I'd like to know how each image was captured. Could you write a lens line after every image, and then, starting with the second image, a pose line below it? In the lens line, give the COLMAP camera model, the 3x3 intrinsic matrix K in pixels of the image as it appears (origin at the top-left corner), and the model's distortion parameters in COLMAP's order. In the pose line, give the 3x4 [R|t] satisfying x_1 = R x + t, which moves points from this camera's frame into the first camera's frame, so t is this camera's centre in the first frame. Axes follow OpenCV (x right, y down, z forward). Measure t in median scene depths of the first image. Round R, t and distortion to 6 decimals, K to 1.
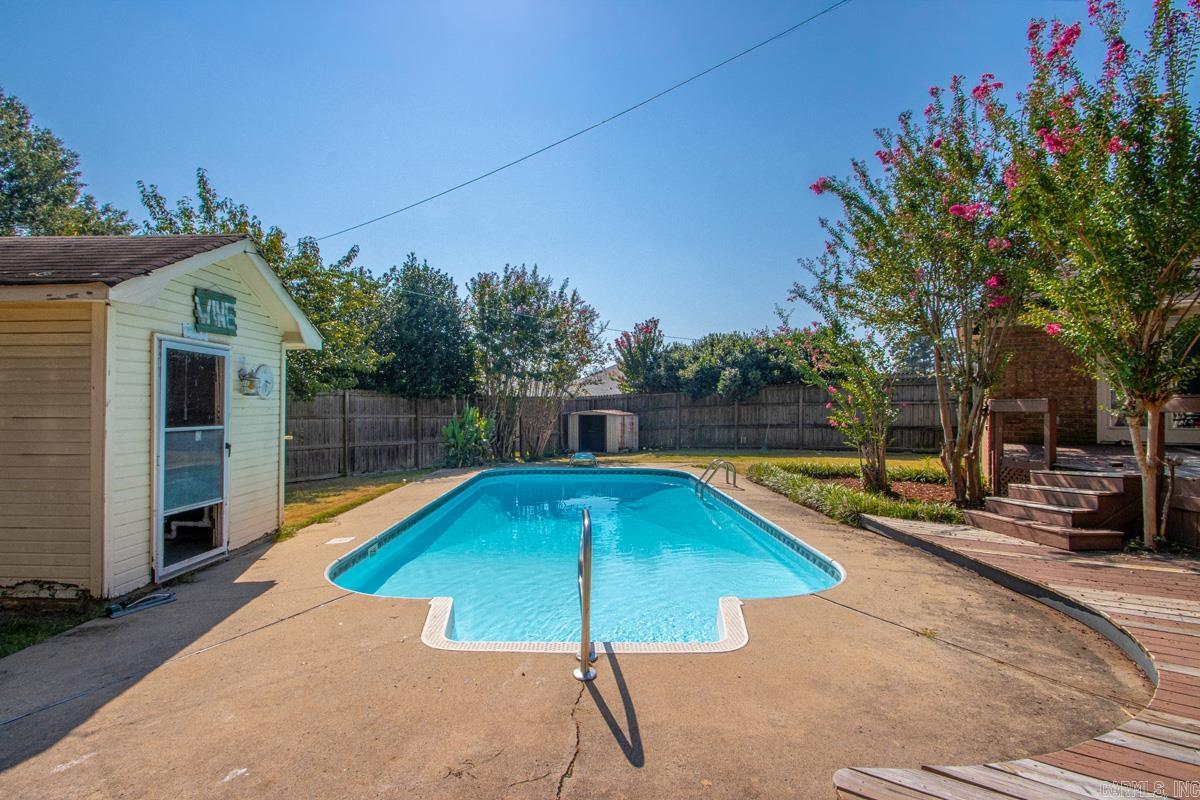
lens RADIAL K [[562.4, 0, 588.1], [0, 562.4, 403.7], [0, 0, 1]] dist [0.020950, -0.020723]
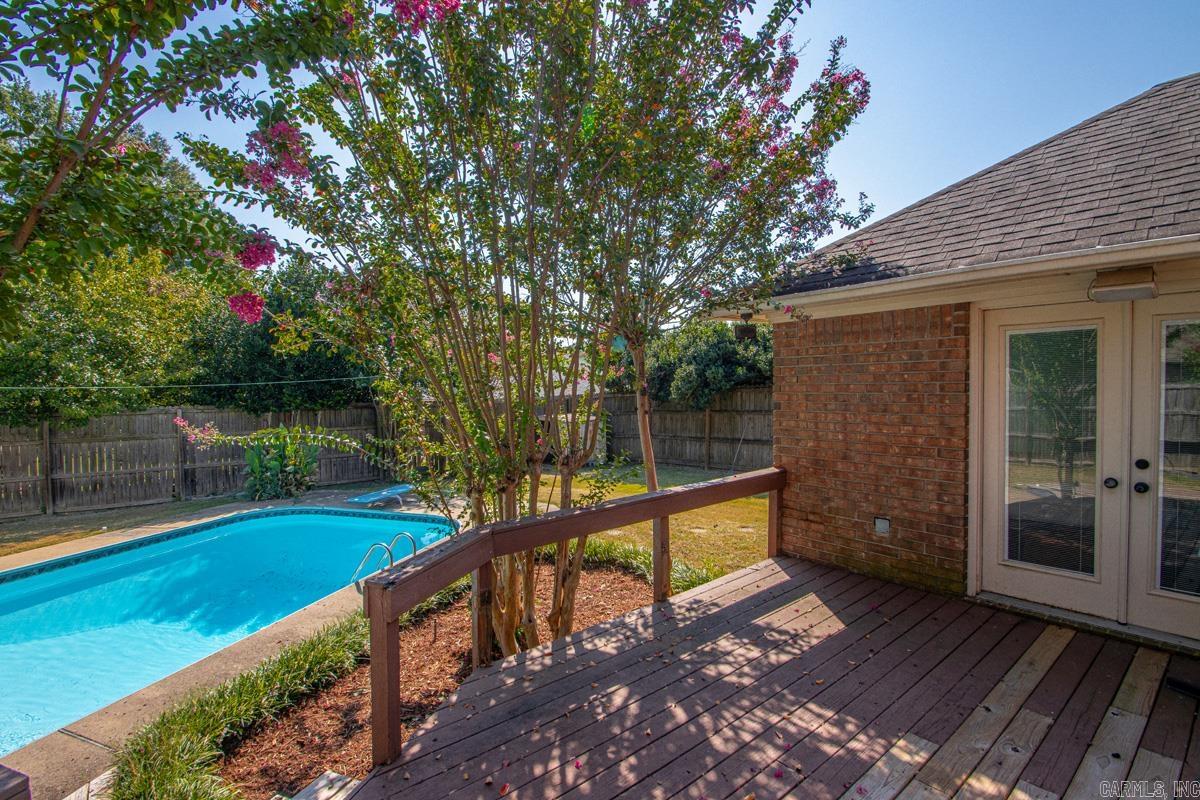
lens RADIAL K [[562.4, 0, 588.1], [0, 562.4, 403.7], [0, 0, 1]] dist [0.020950, -0.020723]
pose [[0.953057, 0.000499, -0.302790, 0.359312], [0.013023, 0.999006, 0.042636, -0.044726], [0.302510, -0.044578, 0.952103, 0.244733]]
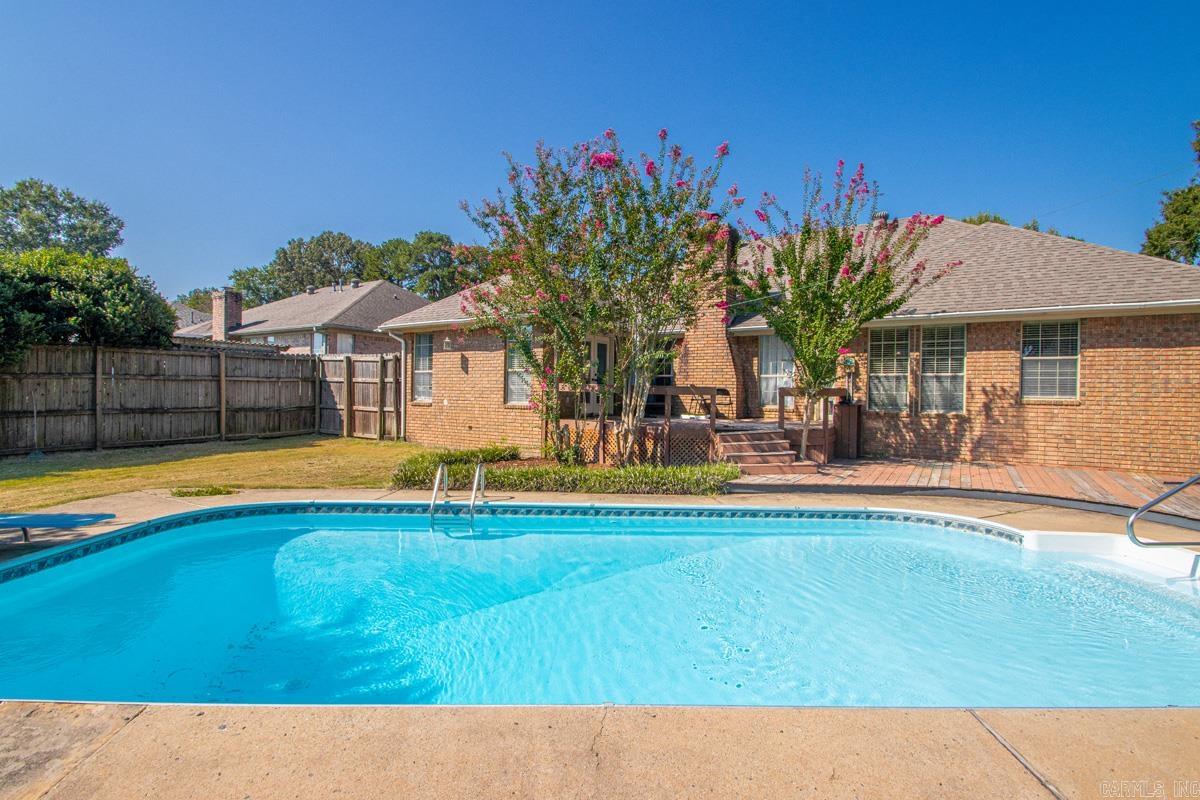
lens RADIAL K [[562.4, 0, 588.1], [0, 562.4, 403.7], [0, 0, 1]] dist [0.020950, -0.020723]
pose [[-0.011497, -0.019164, 0.999750, -0.248852], [-0.024682, 0.999517, 0.018876, 0.005669], [-0.999629, -0.024459, -0.011965, 0.467215]]
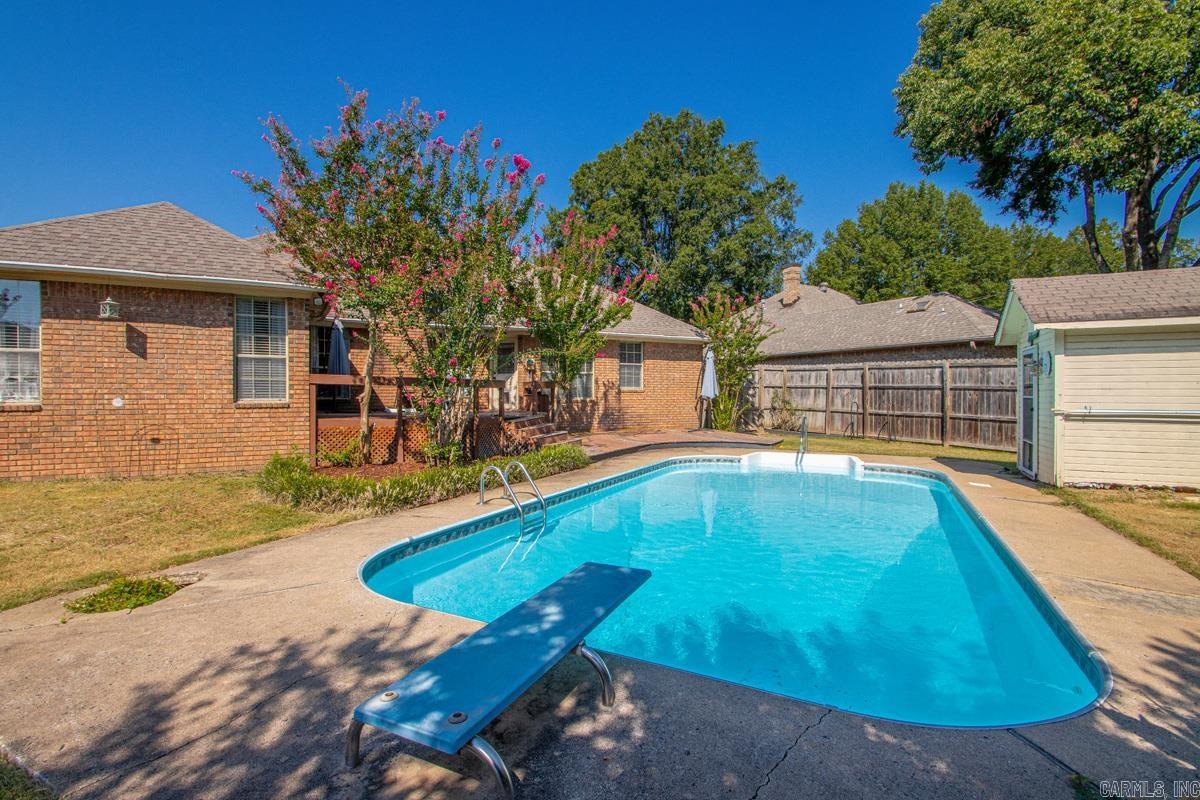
lens RADIAL K [[562.4, 0, 588.1], [0, 562.4, 403.7], [0, 0, 1]] dist [0.020950, -0.020723]
pose [[-0.883235, -0.012010, 0.468778, -0.081373], [-0.007512, 0.999906, 0.011464, 0.013935], [-0.468871, 0.006604, -0.883242, 0.826337]]
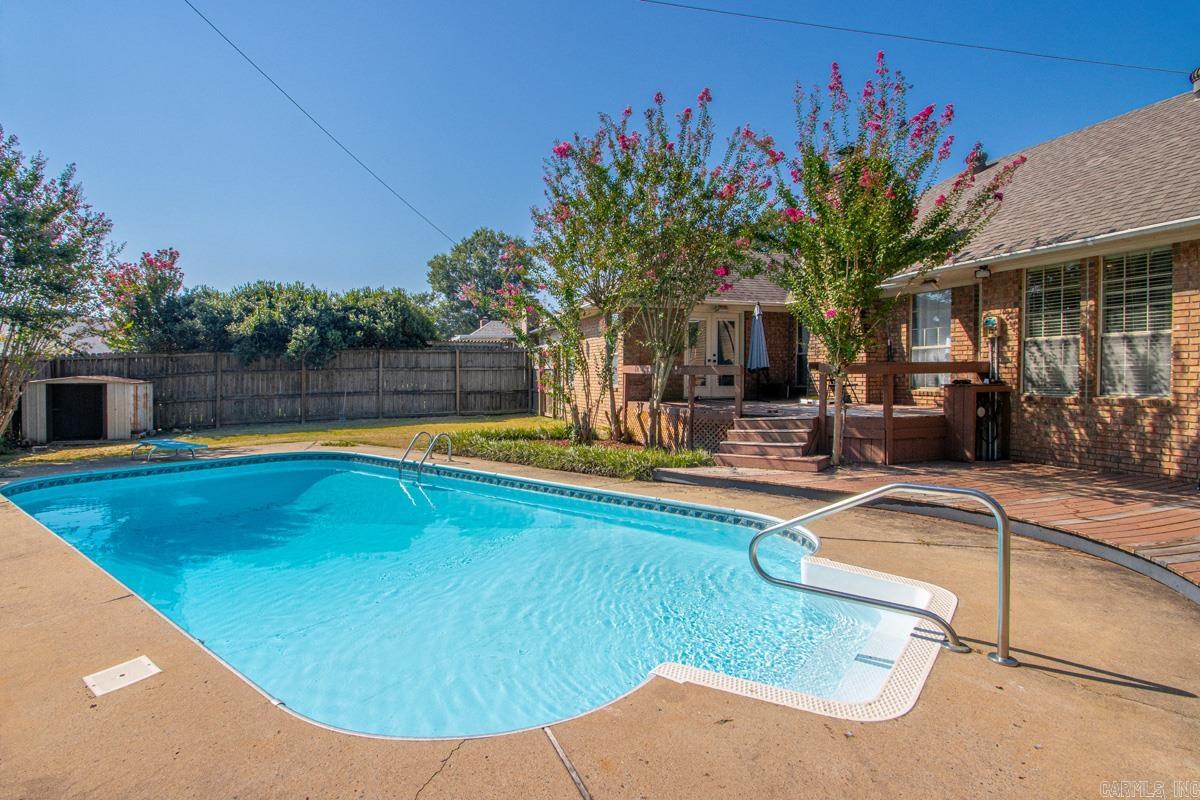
lens RADIAL K [[590.2, 0, 566.2], [0, 590.2, 379.2], [0, 0, 1]] dist [0.001704, -0.000737]
pose [[0.633229, -0.003828, 0.773955, -0.180975], [-0.006830, 0.999921, 0.010533, 0.004575], [-0.773935, -0.011956, 0.633153, 0.147460]]
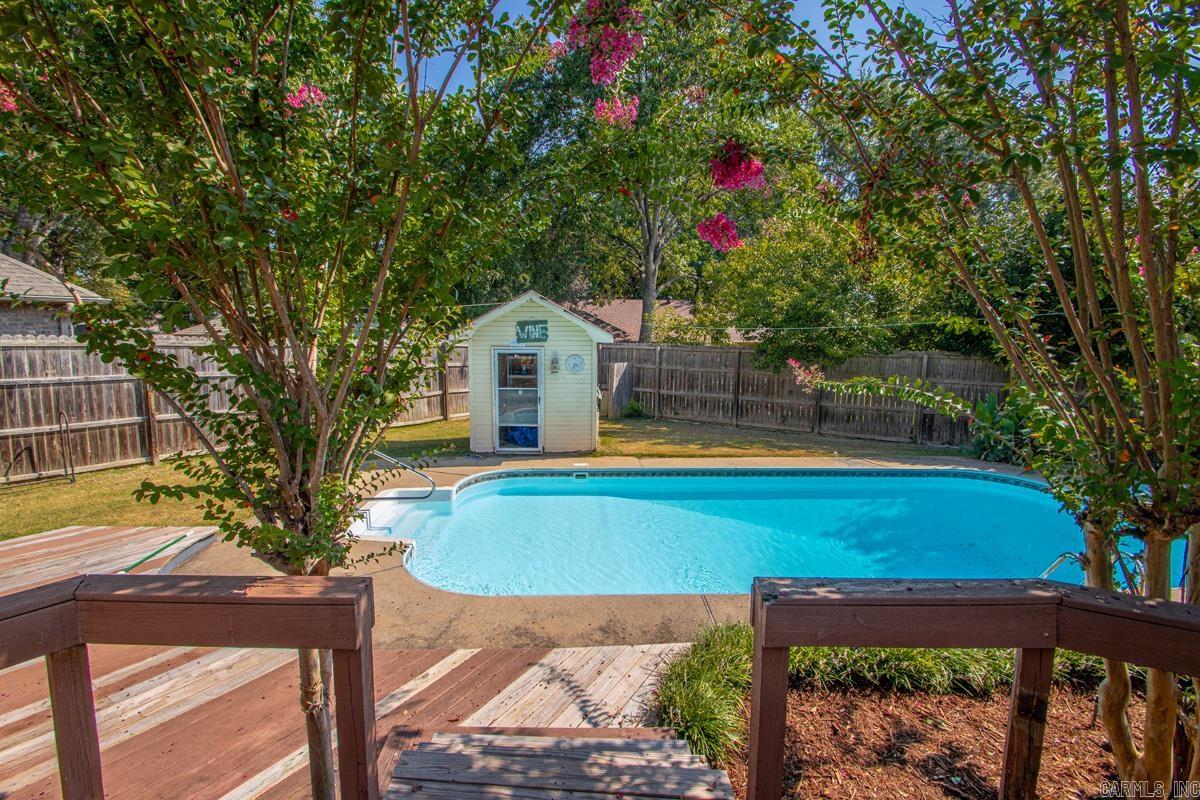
lens RADIAL K [[562.4, 0, 588.1], [0, 562.4, 403.7], [0, 0, 1]] dist [0.020950, -0.020723]
pose [[0.014137, 0.124094, -0.992170, 0.365225], [0.002902, 0.992260, 0.124147, -0.042104], [0.999896, -0.004634, 0.013668, 0.318541]]
